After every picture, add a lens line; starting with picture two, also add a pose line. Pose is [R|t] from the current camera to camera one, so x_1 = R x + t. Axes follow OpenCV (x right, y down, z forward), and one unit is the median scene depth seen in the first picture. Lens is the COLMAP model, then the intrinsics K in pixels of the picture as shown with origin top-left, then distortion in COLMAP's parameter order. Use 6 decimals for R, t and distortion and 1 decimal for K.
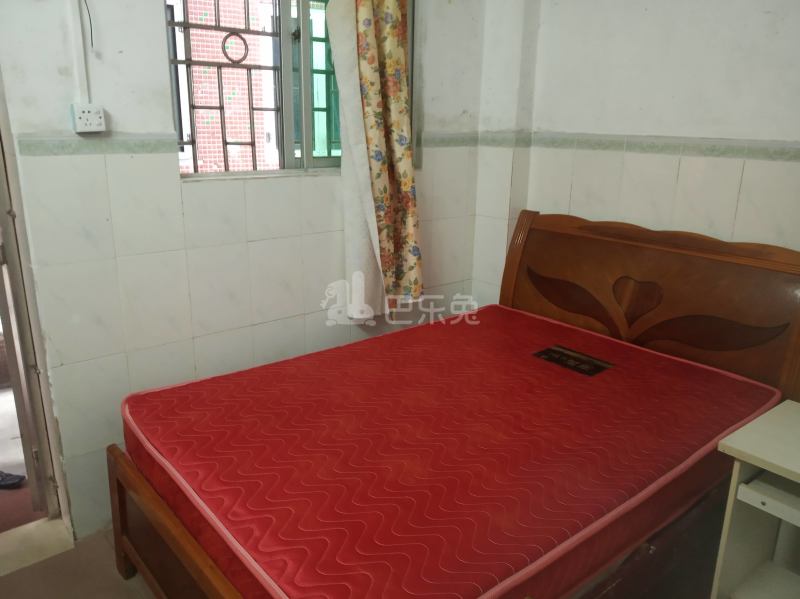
lens RADIAL K [[638.9, 0, 410.9], [0, 638.9, 300.3], [0, 0, 1]] dist [-0.004368, -0.008109]
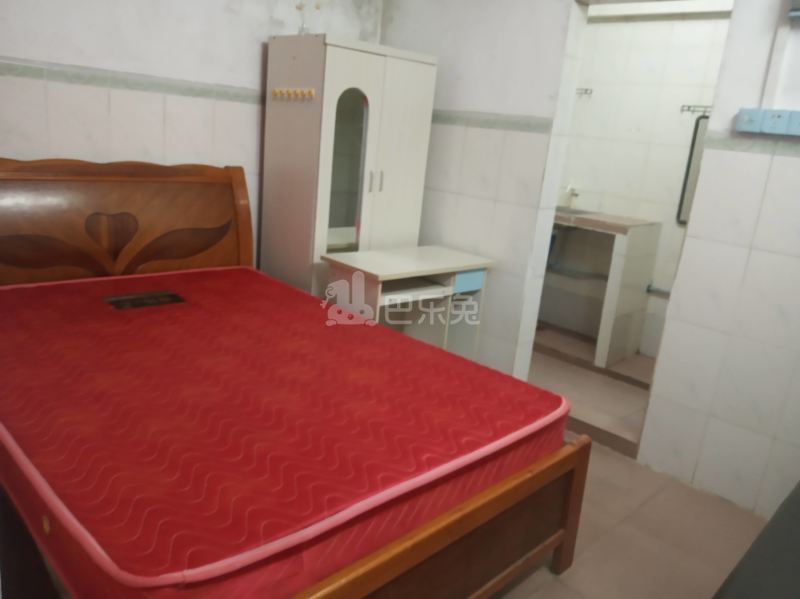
lens RADIAL K [[638.9, 0, 410.9], [0, 638.9, 300.3], [0, 0, 1]] dist [-0.004368, -0.008109]
pose [[-0.107358, -0.293522, 0.949905, -0.641323], [0.167477, 0.936435, 0.308287, -0.124234], [-0.980013, 0.192184, -0.051375, 0.561779]]
